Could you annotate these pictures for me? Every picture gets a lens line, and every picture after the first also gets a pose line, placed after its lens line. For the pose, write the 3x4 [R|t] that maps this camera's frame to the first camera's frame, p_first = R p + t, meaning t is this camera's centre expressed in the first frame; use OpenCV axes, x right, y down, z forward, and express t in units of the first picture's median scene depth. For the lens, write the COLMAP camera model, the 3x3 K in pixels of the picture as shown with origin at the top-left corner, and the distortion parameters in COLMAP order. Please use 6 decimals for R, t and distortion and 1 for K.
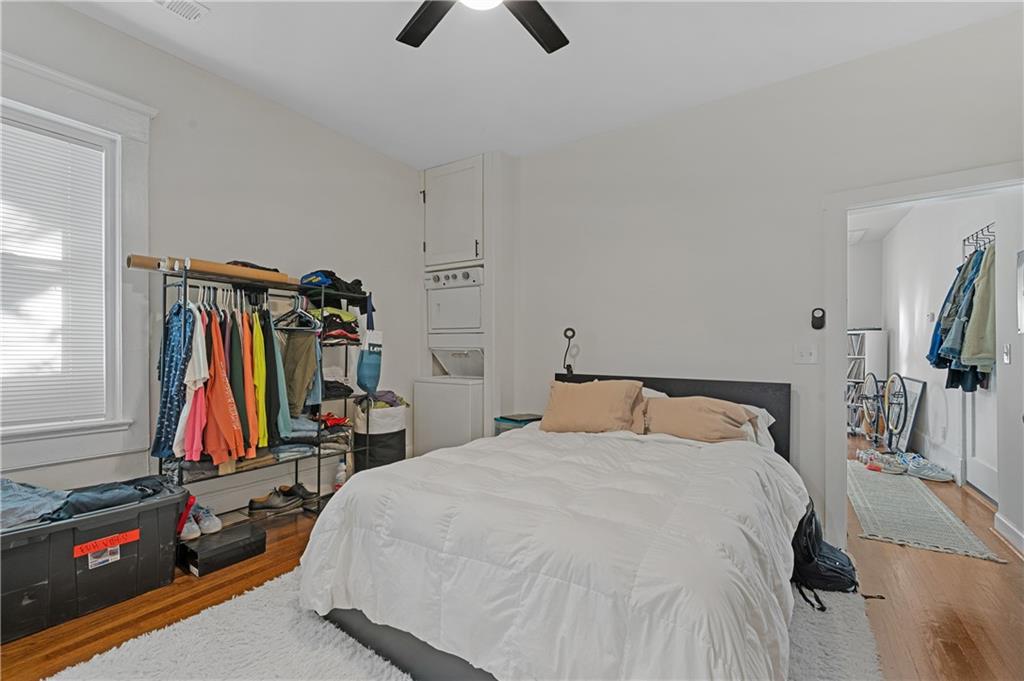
lens RADIAL K [[438.0, 0, 516.1], [0, 438.0, 343.4], [0, 0, 1]] dist [-0.002147, -0.000182]
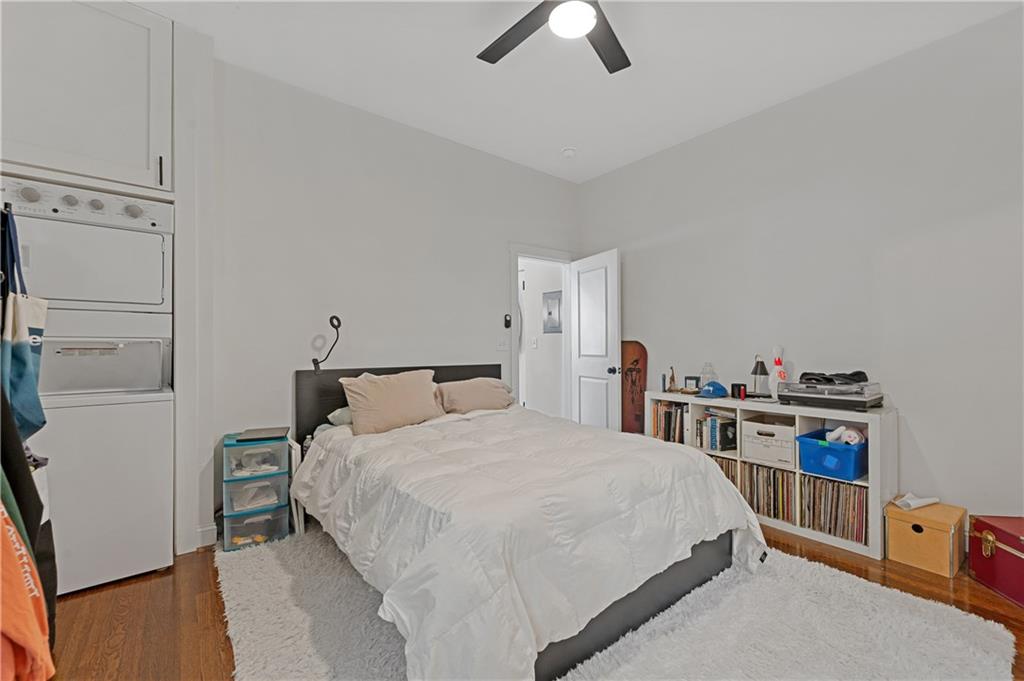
lens RADIAL K [[438.0, 0, 516.1], [0, 438.0, 343.4], [0, 0, 1]] dist [-0.002147, -0.000182]
pose [[0.273199, -0.004467, 0.961947, -0.606132], [-0.008090, 0.999943, 0.006941, 0.009832], [-0.961924, -0.009679, 0.273147, 0.428118]]
